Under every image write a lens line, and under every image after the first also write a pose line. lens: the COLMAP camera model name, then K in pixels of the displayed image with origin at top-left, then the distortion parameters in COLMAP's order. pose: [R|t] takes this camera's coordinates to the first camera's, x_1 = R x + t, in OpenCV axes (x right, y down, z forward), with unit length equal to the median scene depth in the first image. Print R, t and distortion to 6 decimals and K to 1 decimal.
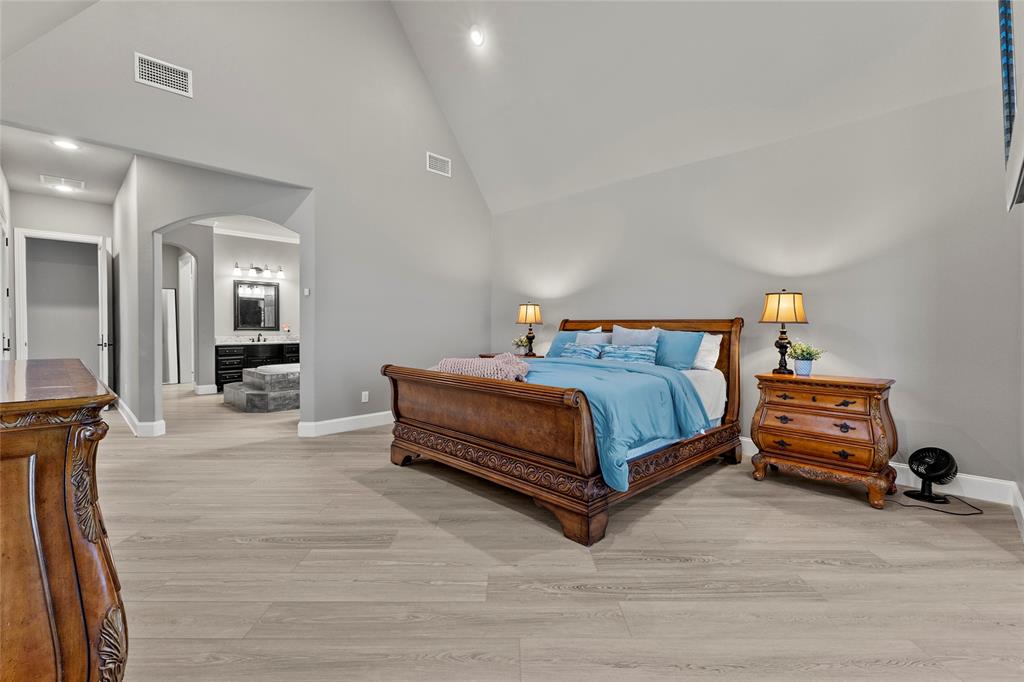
lens RADIAL K [[458.4, 0, 517.3], [0, 458.4, 335.9], [0, 0, 1]] dist [0.002560, 0.000378]
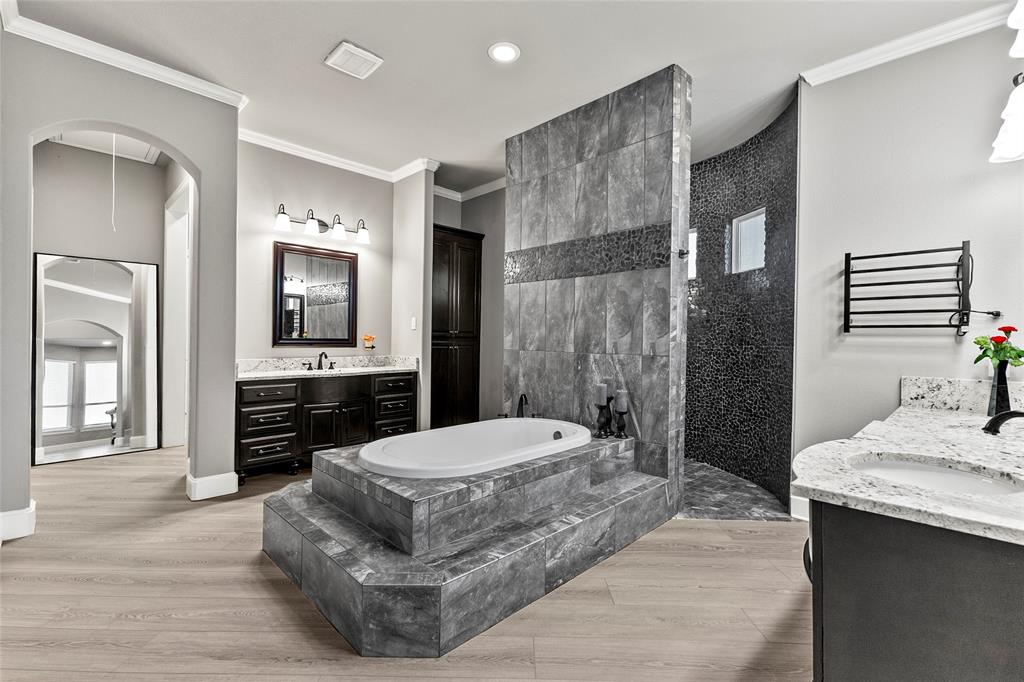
lens RADIAL K [[458.4, 0, 508.9], [0, 458.4, 342.1], [0, 0, 1]] dist [0.002560, 0.000378]
pose [[0.999791, 0.012287, -0.016369, -0.497536], [-0.012540, 0.999802, -0.015440, -0.016526], [0.016176, 0.015642, 0.999747, 0.719515]]
